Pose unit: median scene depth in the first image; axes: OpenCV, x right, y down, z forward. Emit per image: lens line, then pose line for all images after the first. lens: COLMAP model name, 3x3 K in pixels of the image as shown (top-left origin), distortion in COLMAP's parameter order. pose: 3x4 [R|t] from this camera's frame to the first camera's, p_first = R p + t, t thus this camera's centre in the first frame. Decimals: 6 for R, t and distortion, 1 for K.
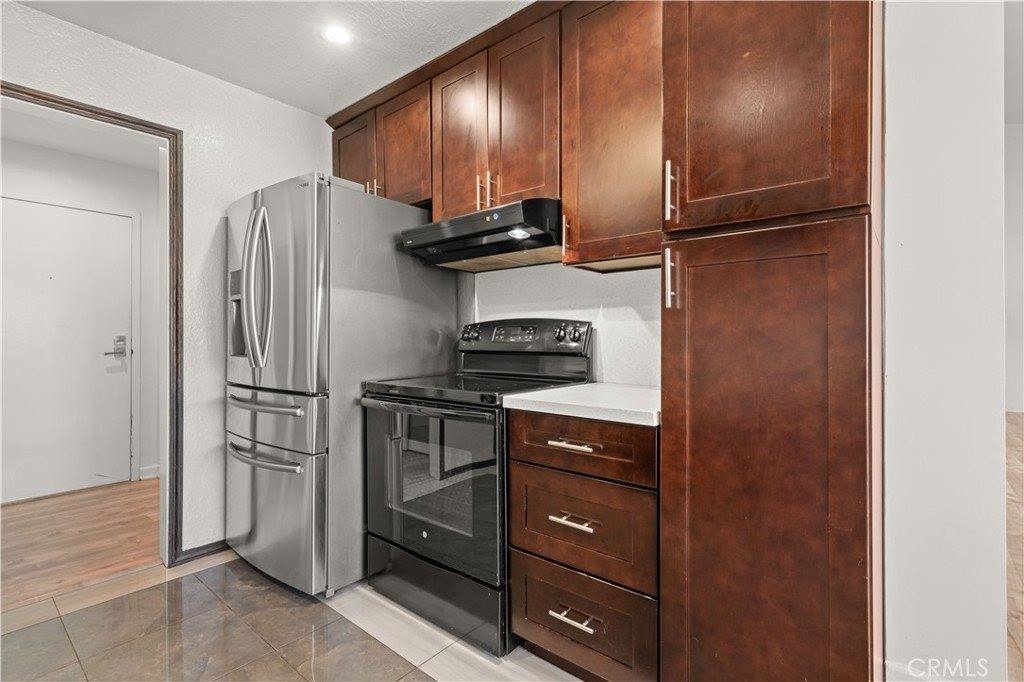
lens RADIAL K [[479.7, 0, 512.3], [0, 479.7, 336.4], [0, 0, 1]] dist [0.003447, 0.000608]
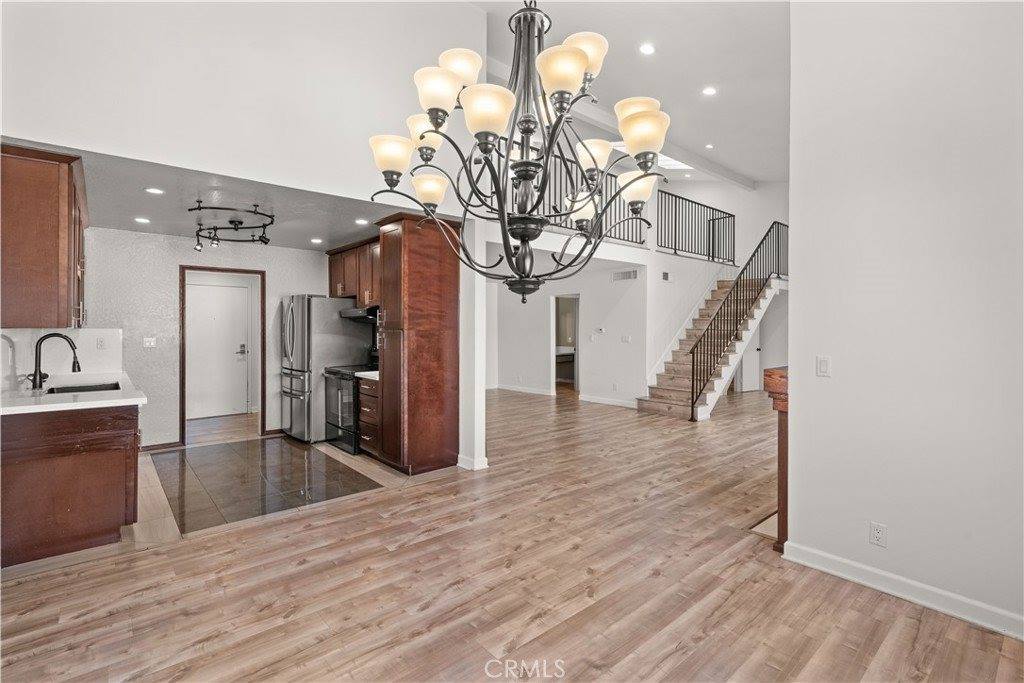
lens RADIAL K [[463.5, 0, 513.7], [0, 463.5, 335.4], [0, 0, 1]] dist [0.024482, 0.000126]
pose [[0.988946, 0.007100, -0.148103, 1.038464], [-0.004650, 0.999847, 0.016882, -0.125591], [0.148201, -0.016007, 0.988828, -1.329598]]
